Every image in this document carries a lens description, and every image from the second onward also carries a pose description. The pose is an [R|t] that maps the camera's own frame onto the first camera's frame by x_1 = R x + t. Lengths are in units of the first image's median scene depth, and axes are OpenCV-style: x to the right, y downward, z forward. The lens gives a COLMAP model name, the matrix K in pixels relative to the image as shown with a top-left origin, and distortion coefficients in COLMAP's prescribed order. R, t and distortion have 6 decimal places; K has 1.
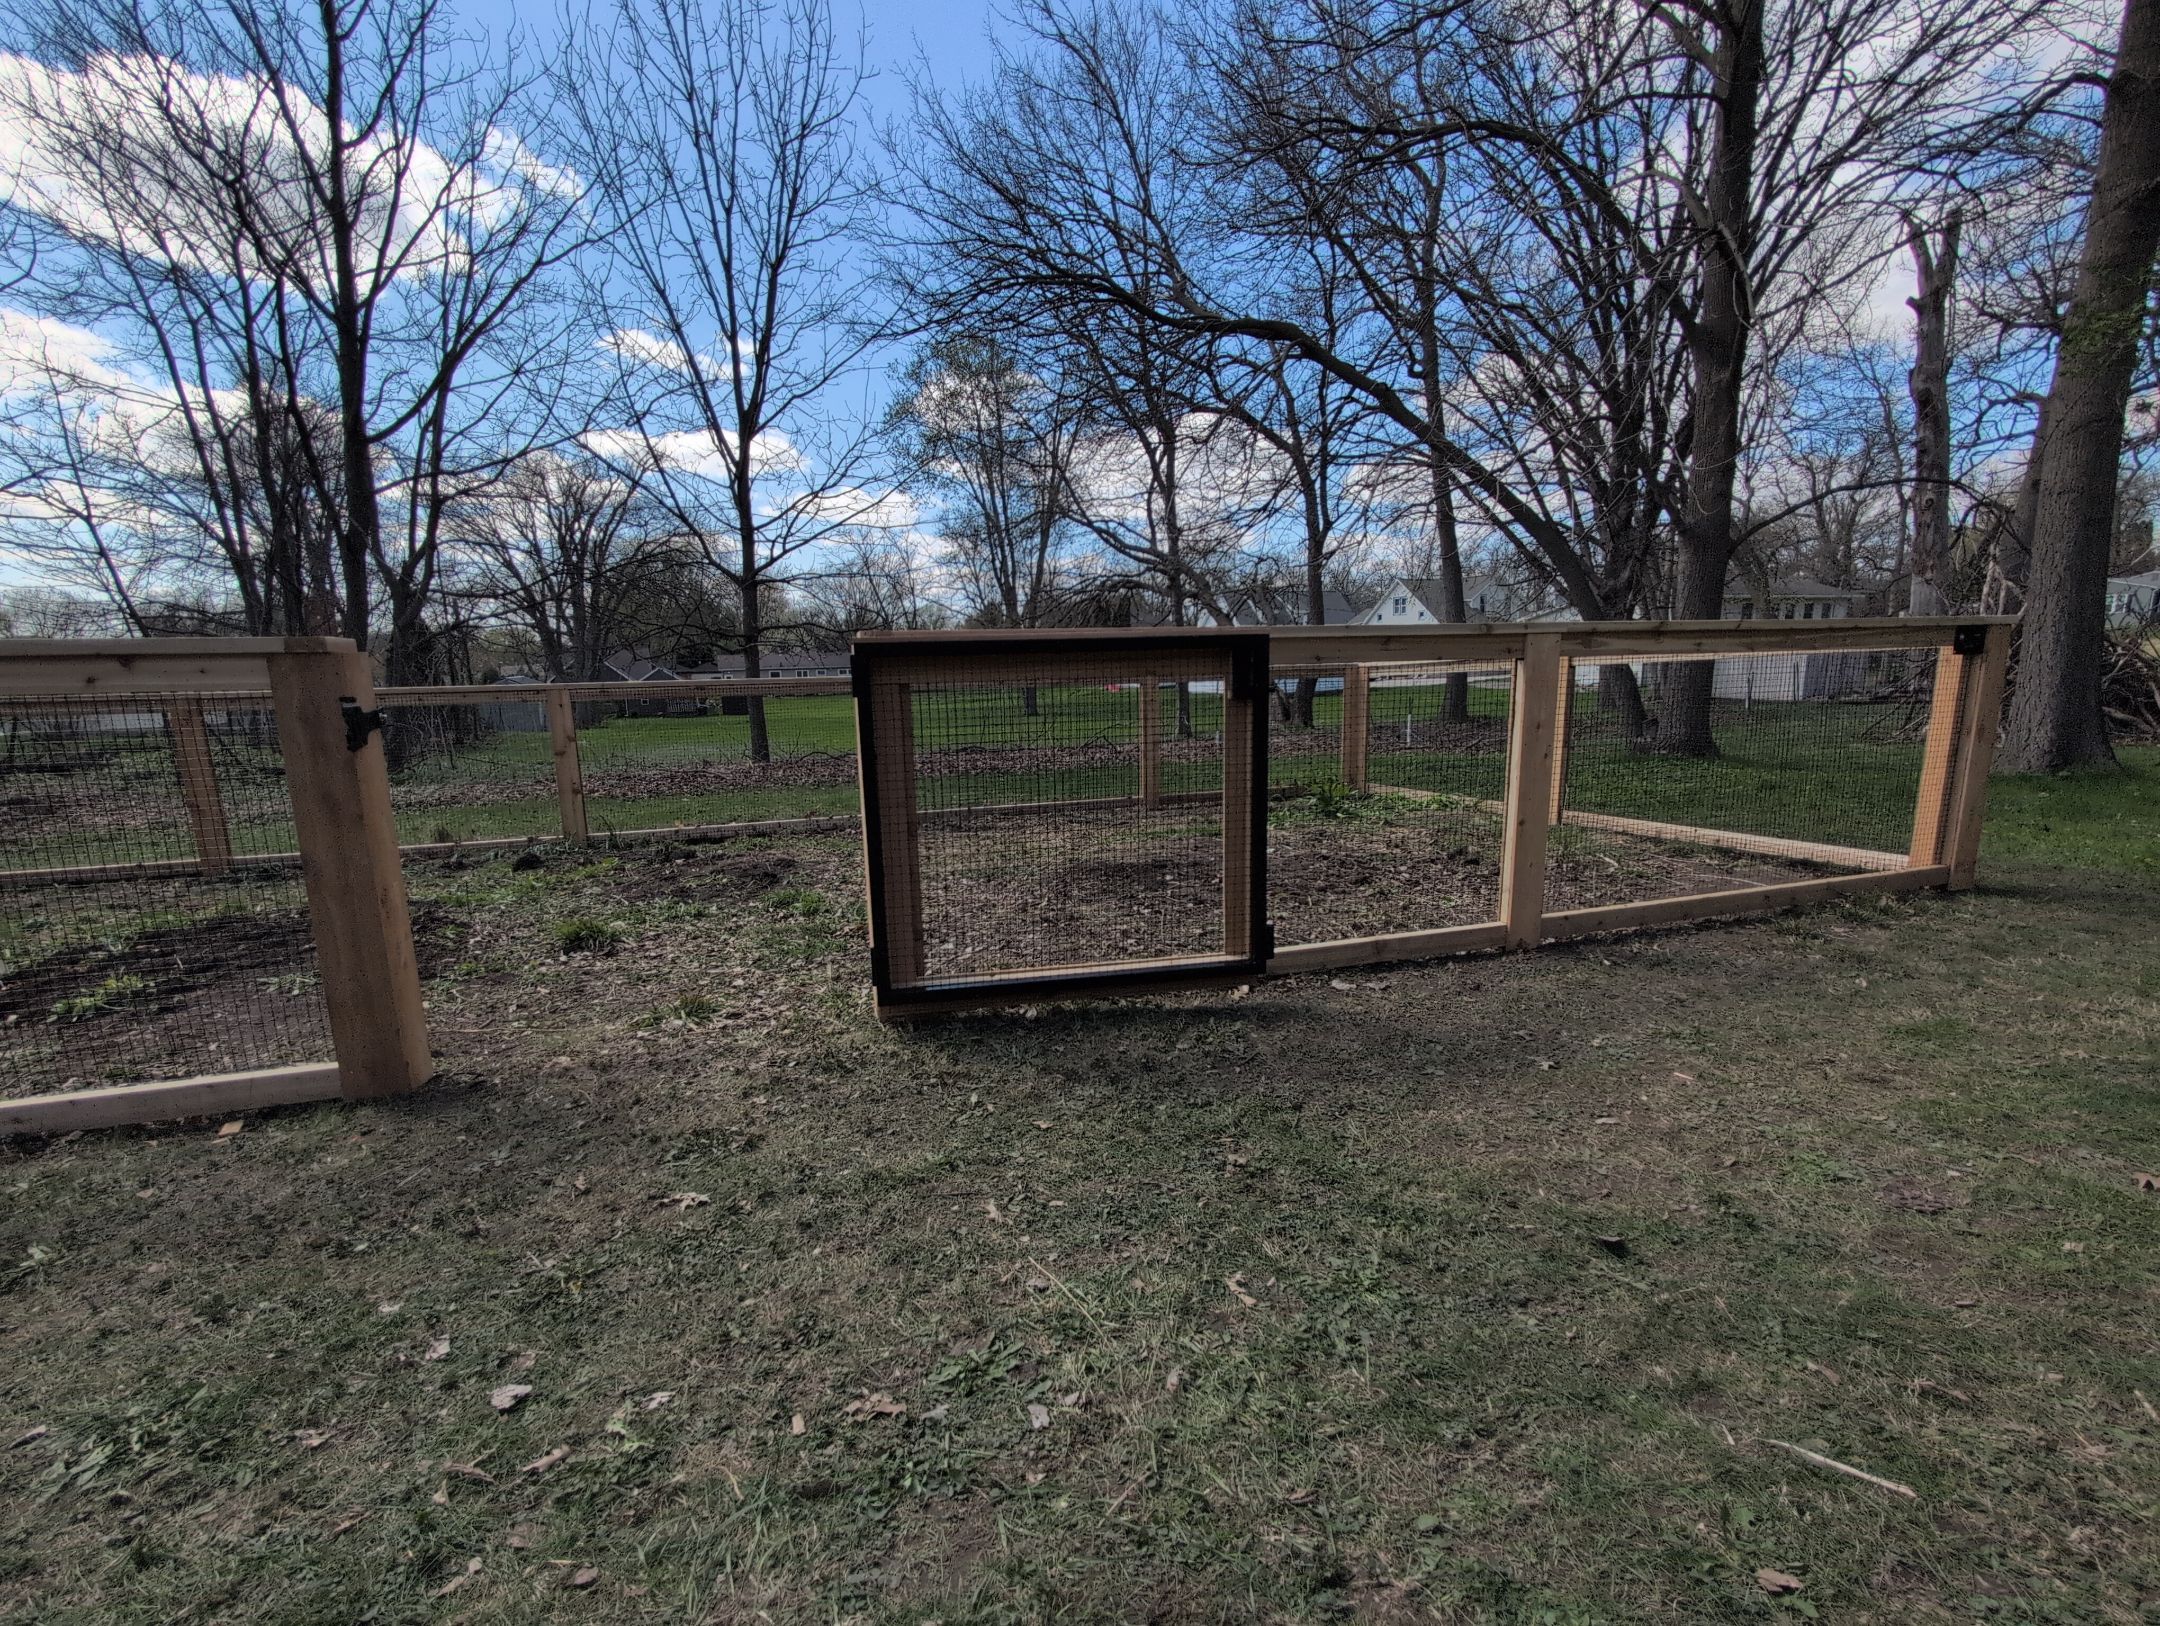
lens RADIAL K [[913.4, 0, 1078.8], [0, 913.4, 817.5], [0, 0, 1]] dist [-0.001778, 0.000797]
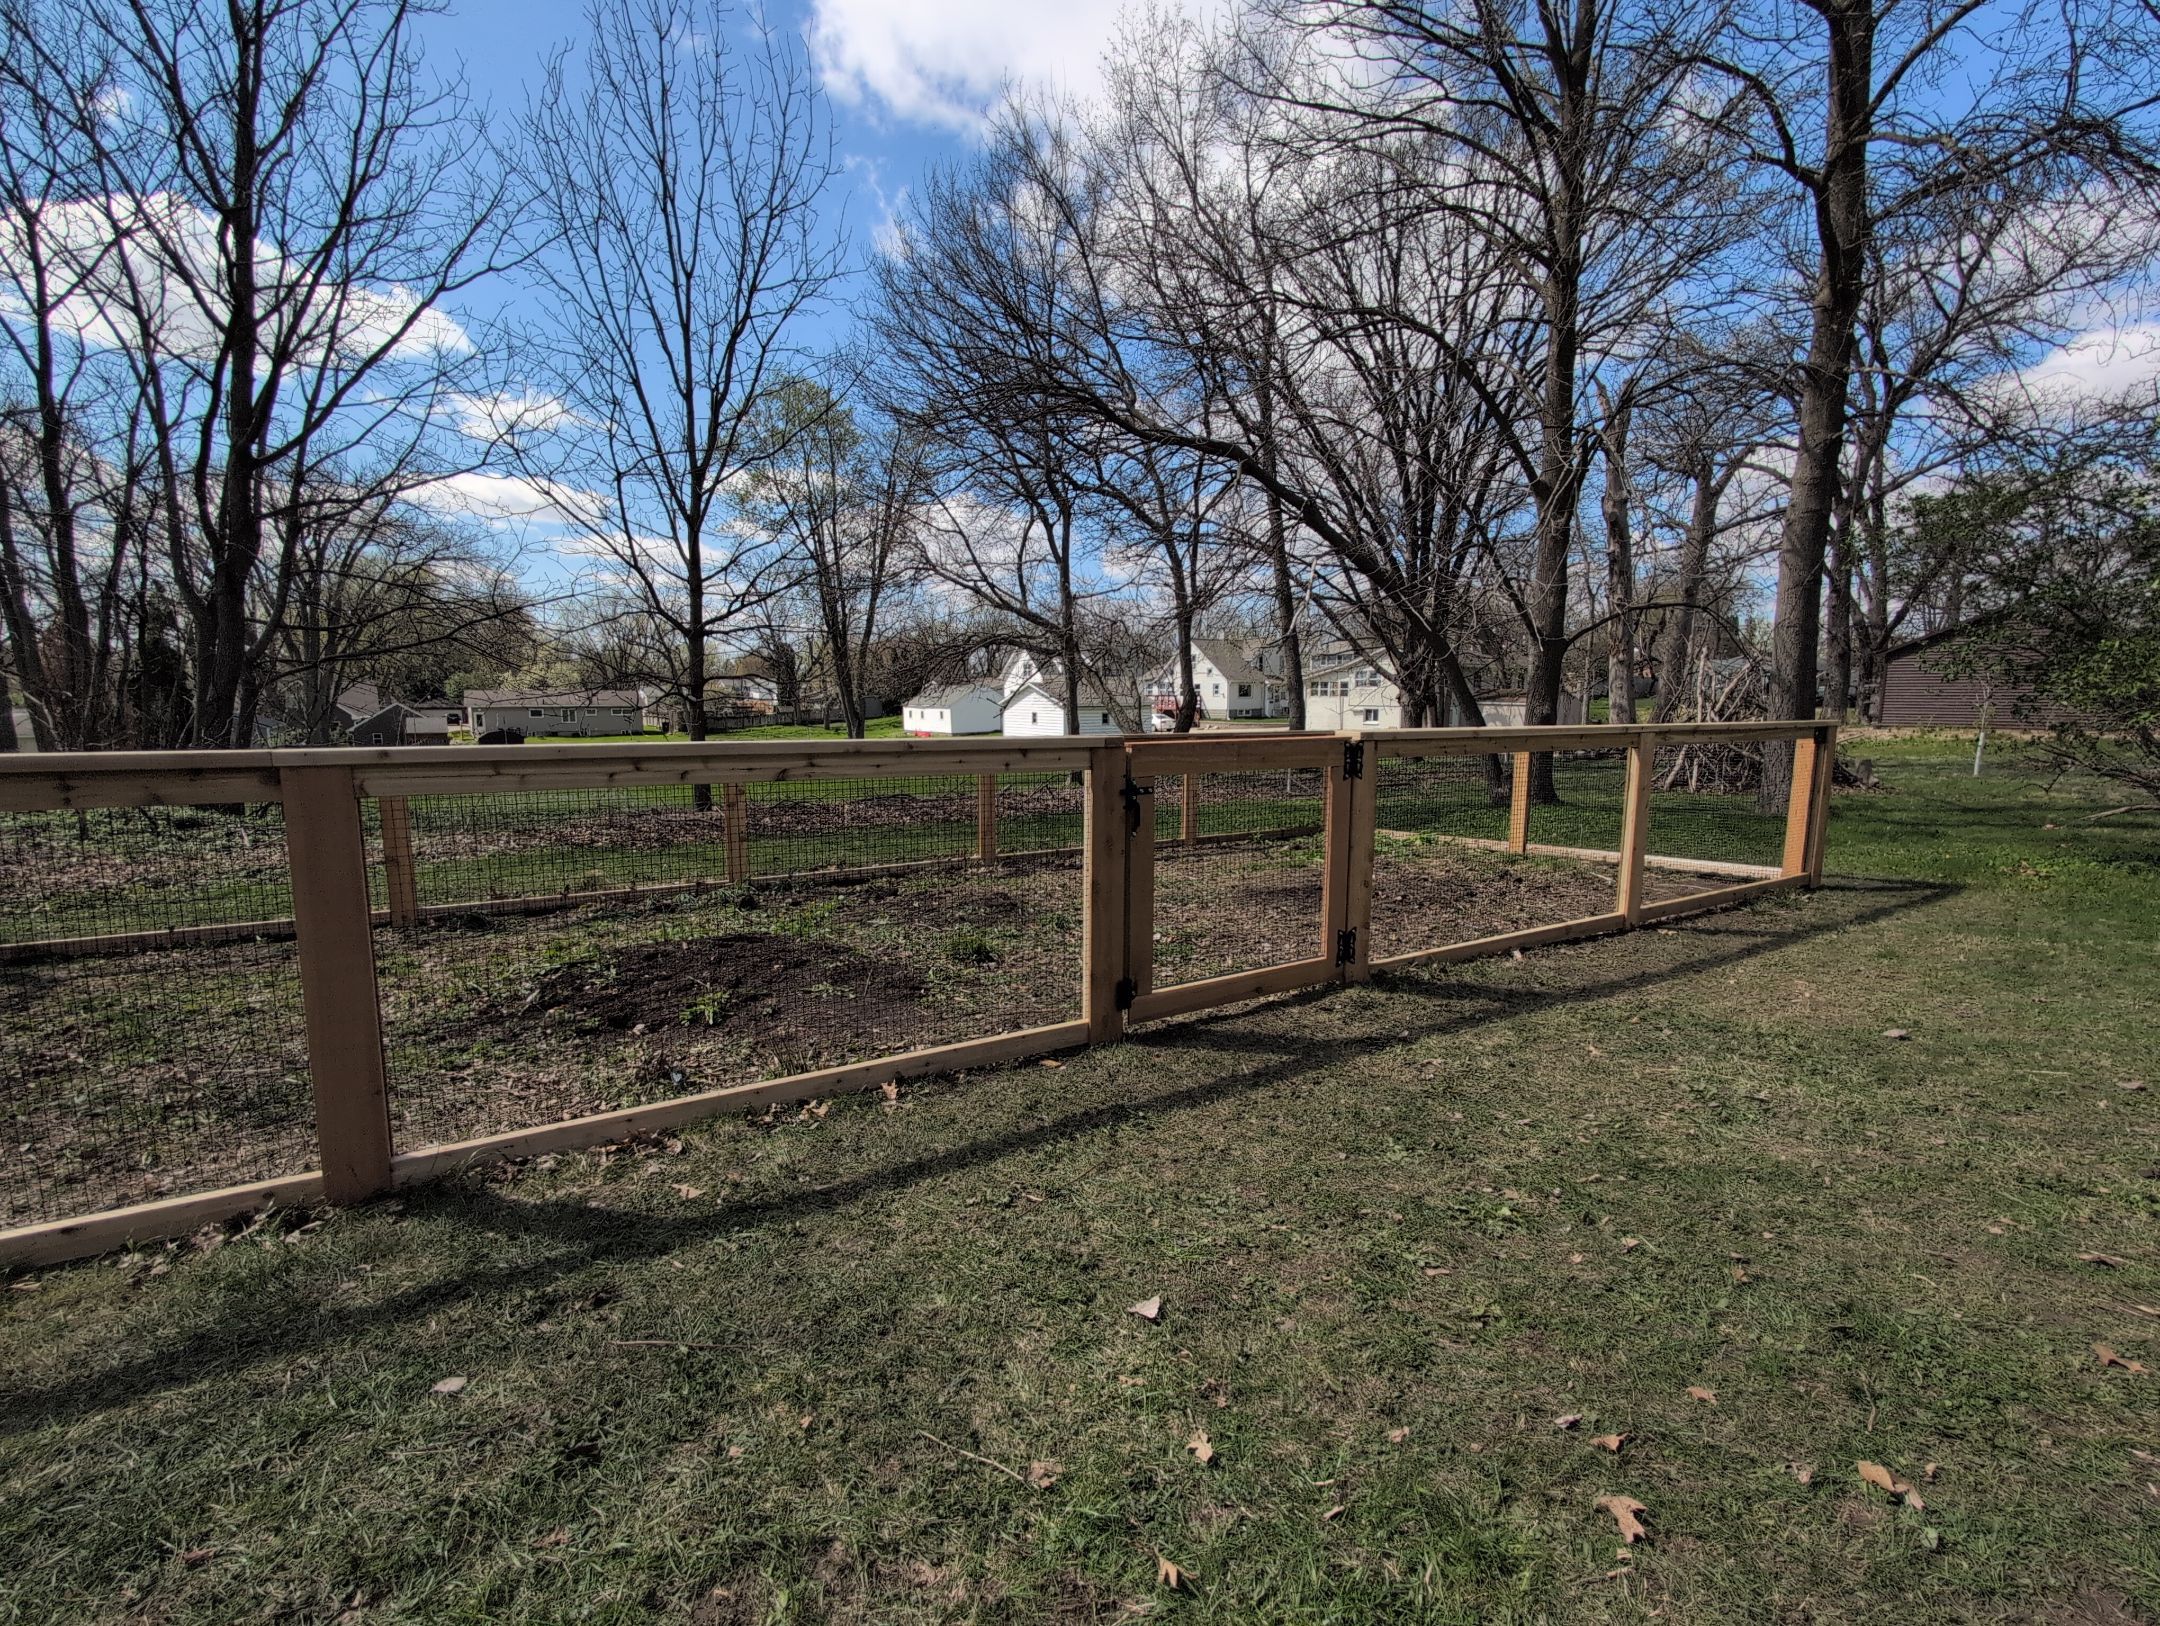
lens RADIAL K [[913.4, 0, 1086.7], [0, 913.4, 826.6], [0, 0, 1]] dist [-0.001778, 0.000797]
pose [[0.970108, -0.009621, 0.242482, -0.199209], [0.019164, 0.999131, -0.037025, 0.001784], [-0.241915, 0.040565, 0.969449, -0.077393]]
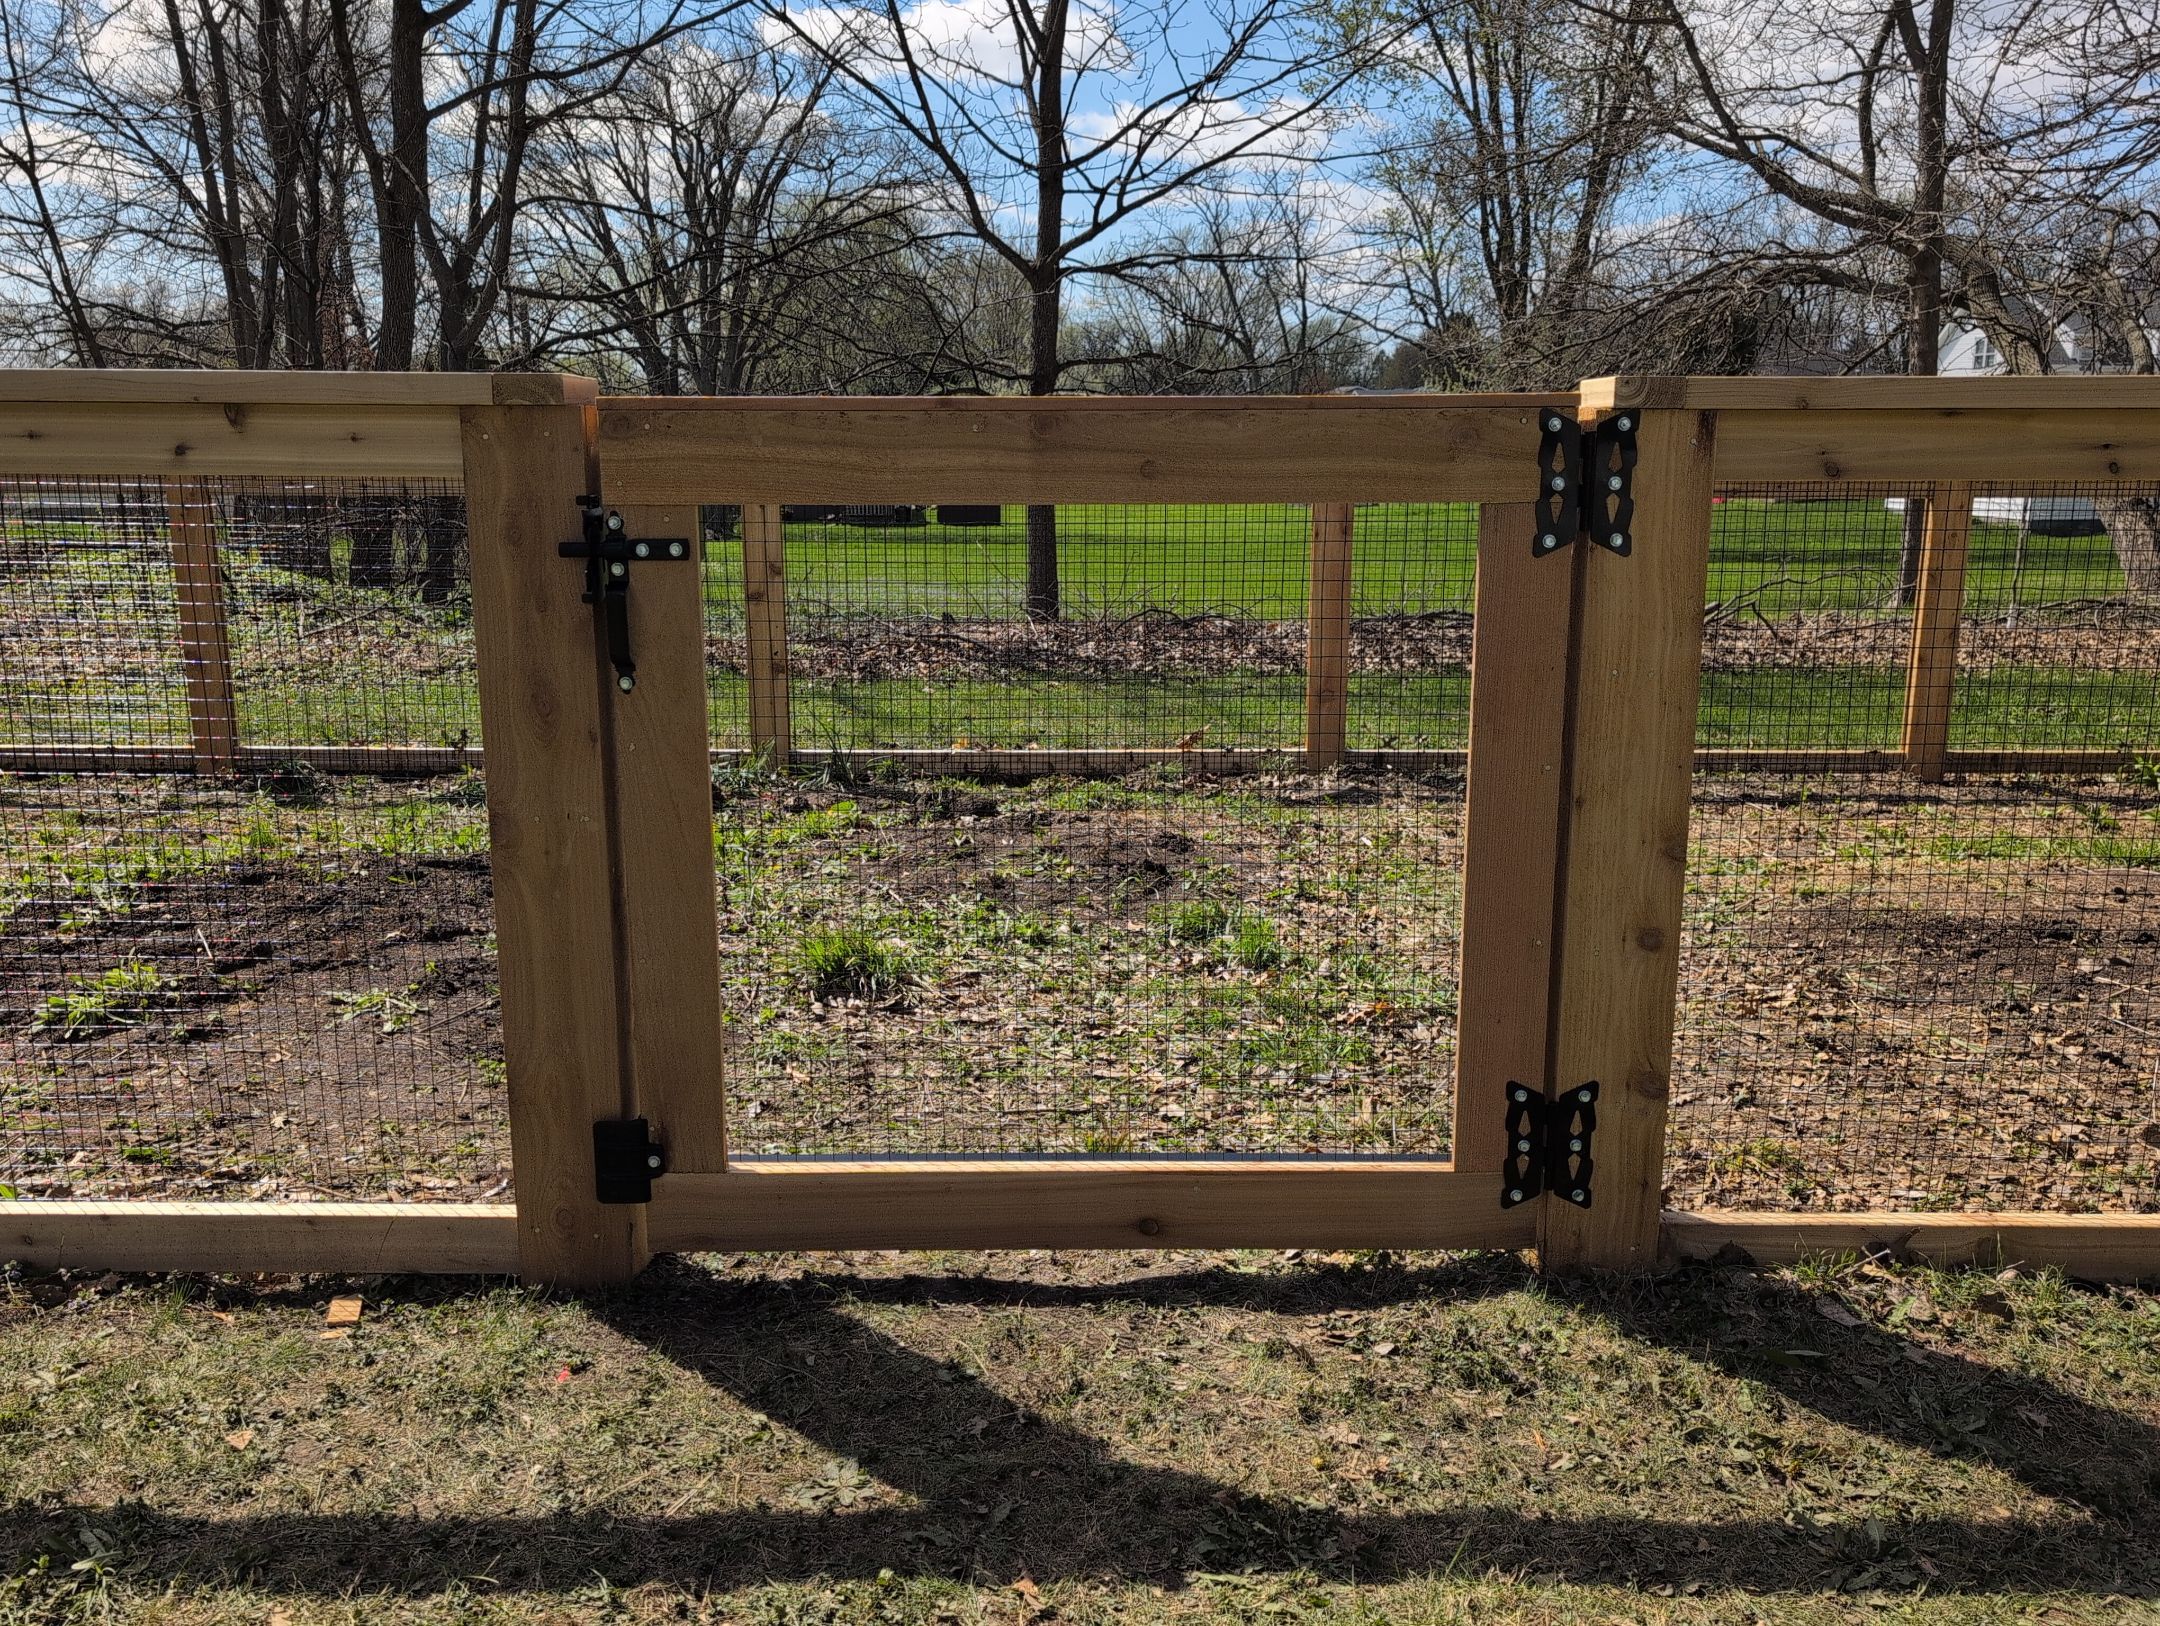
lens RADIAL K [[1788.5, 0, 1066.9], [0, 1788.5, 795.8], [0, 0, 1]] dist [0.018737, -0.014846]
pose [[0.956368, 0.080979, -0.280720, -0.042612], [-0.072045, 0.996516, 0.042018, -0.004680], [0.283144, -0.019960, 0.958870, 0.021018]]
